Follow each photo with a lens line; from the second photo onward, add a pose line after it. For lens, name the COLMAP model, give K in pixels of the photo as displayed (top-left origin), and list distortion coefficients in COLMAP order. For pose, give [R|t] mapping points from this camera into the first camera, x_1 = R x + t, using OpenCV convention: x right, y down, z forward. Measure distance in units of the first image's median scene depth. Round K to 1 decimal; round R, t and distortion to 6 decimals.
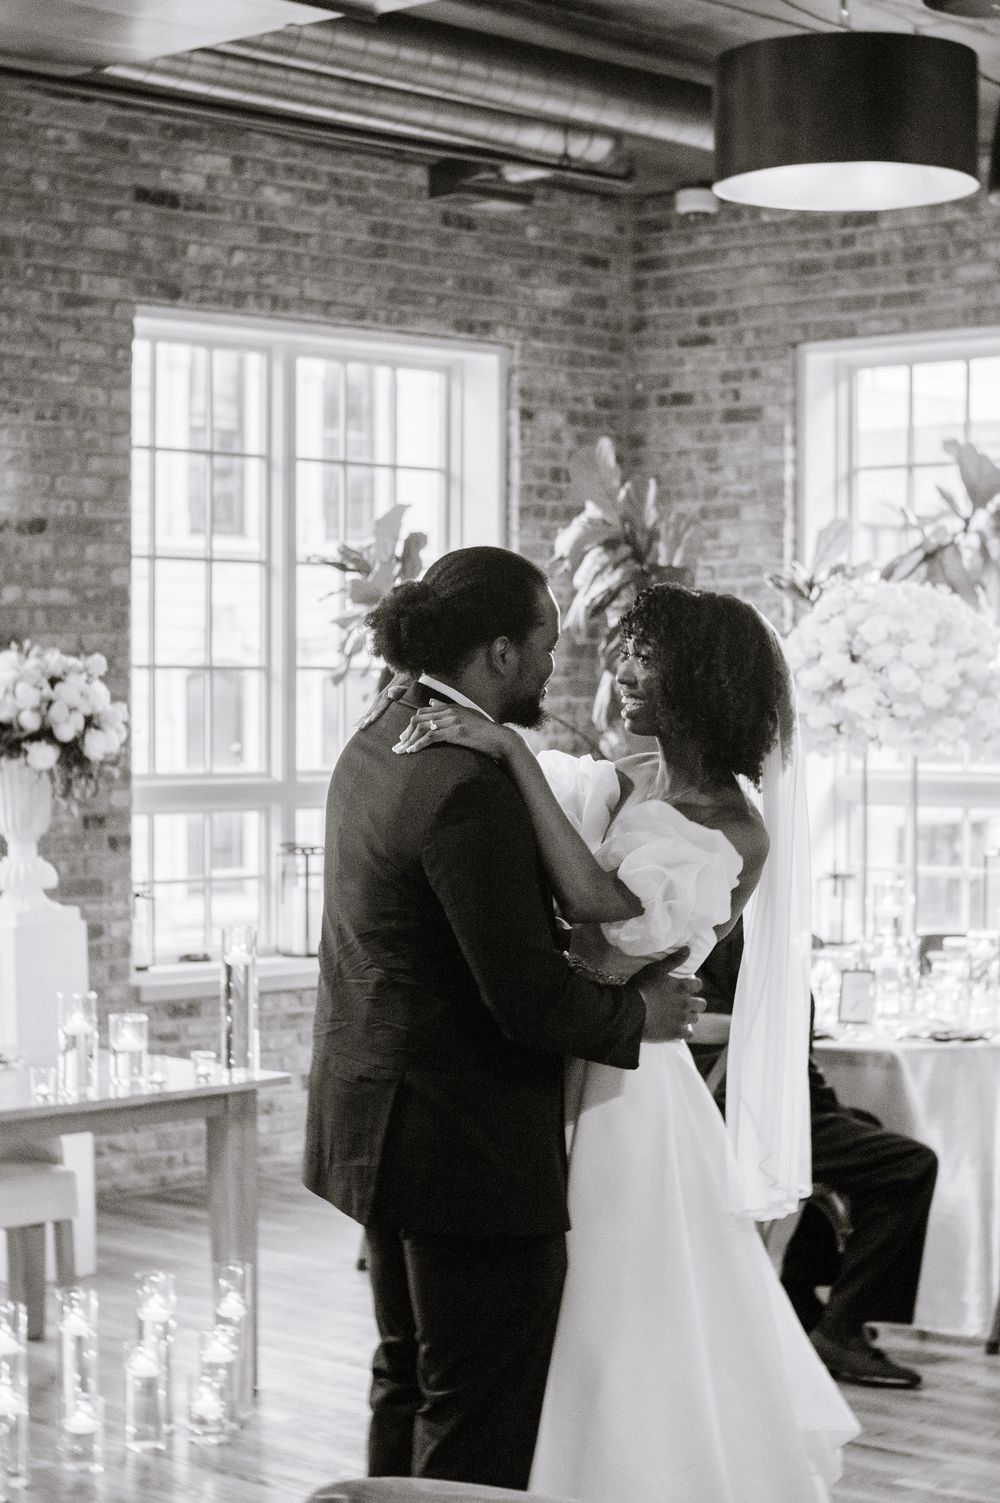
lens RADIAL K [[3008.2, 0, 500.0], [0, 3008.2, 751.5], [0, 0, 1]] dist [-0.133350, -0.331939]
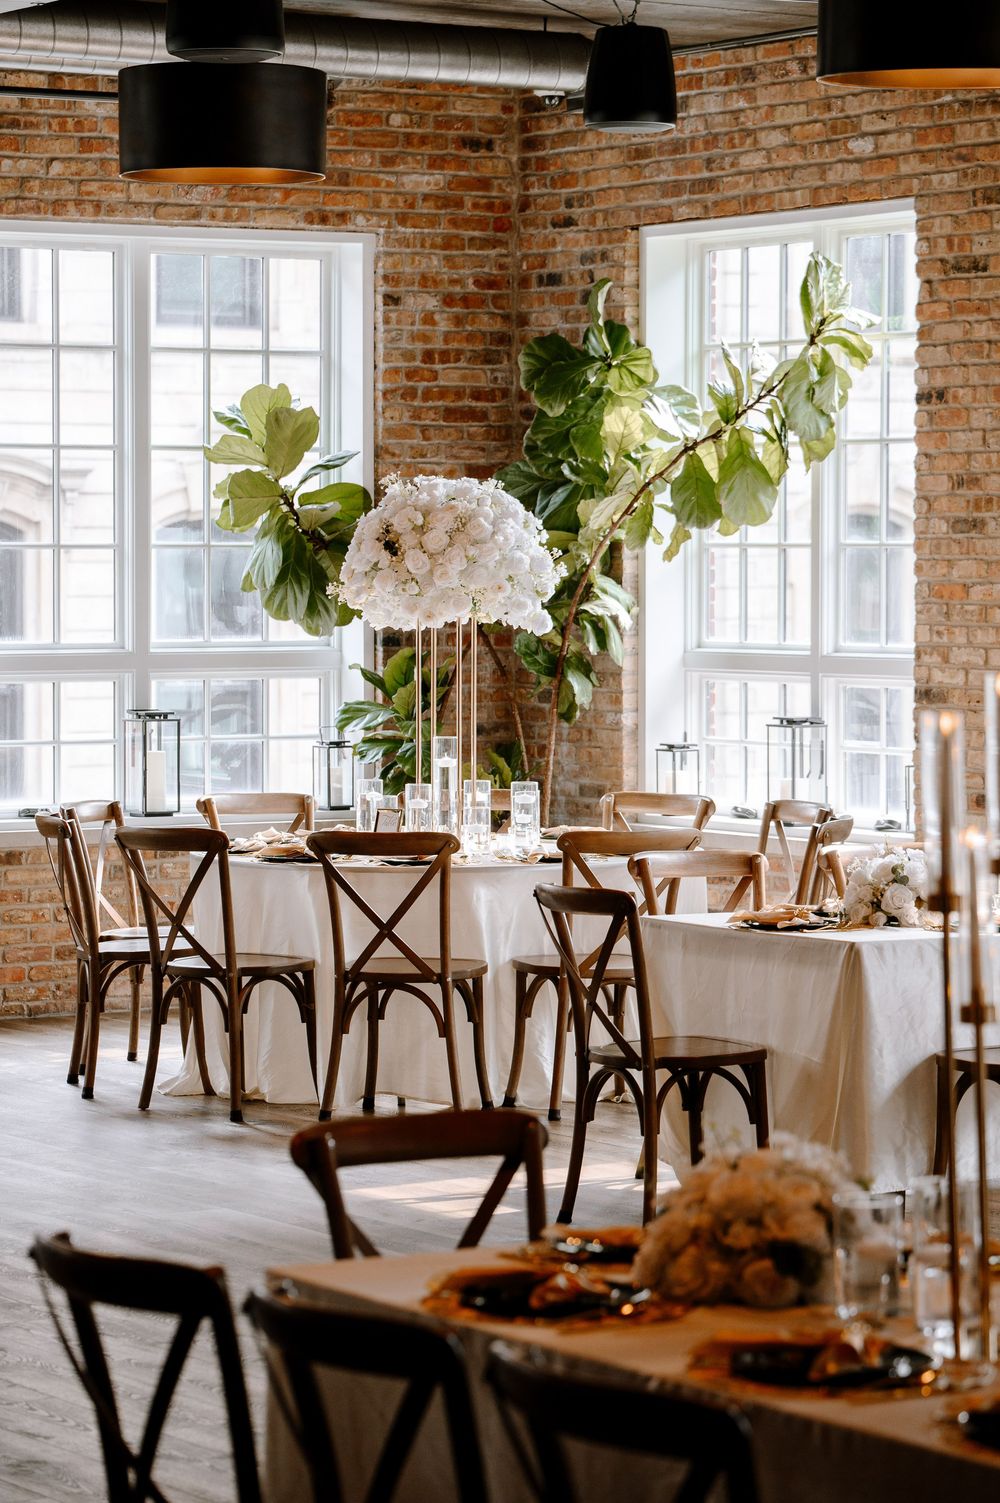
lens RADIAL K [[4887.3, 0, 500.0], [0, 4887.3, 751.5], [0, 0, 1]] dist [0.119915, 3.447810]
pose [[0.965217, 0.009308, -0.261283, 0.495026], [-0.003597, 0.999744, 0.022326, 0.005680], [0.261424, -0.020609, 0.965004, -0.629959]]
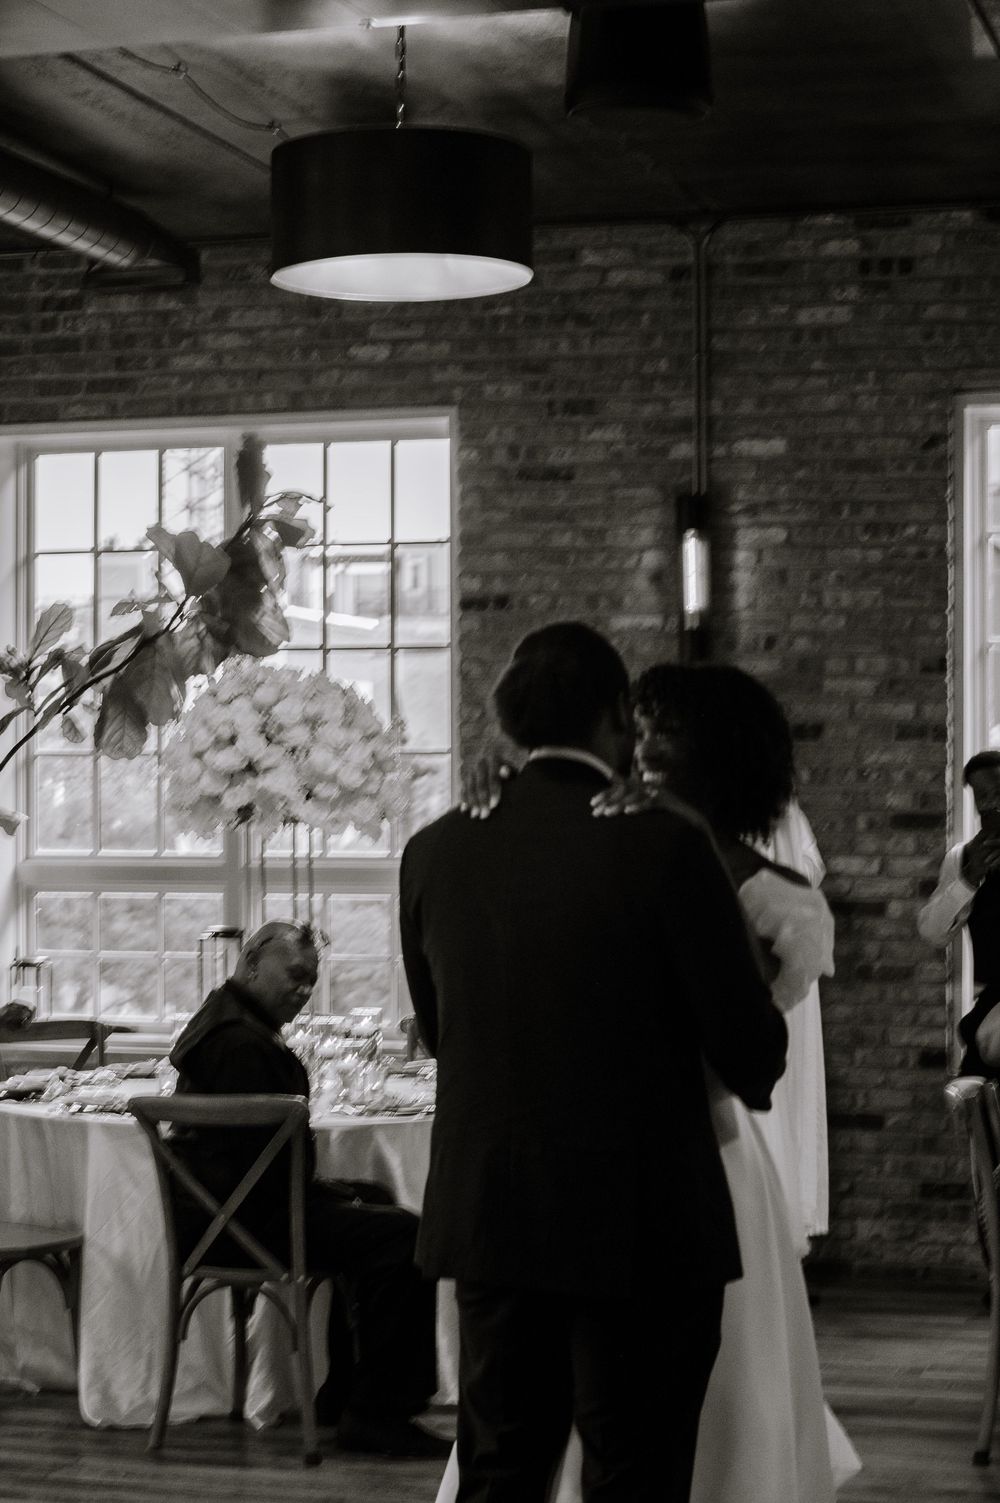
lens RADIAL K [[3008.2, 0, 500.0], [0, 3008.2, 751.5], [0, 0, 1]] dist [-0.133350, -0.331939]
pose [[0.884422, 0.001277, 0.466686, -0.212142], [0.013971, 0.999476, -0.029211, 0.002443], [-0.466479, 0.032355, 0.883940, 0.053974]]
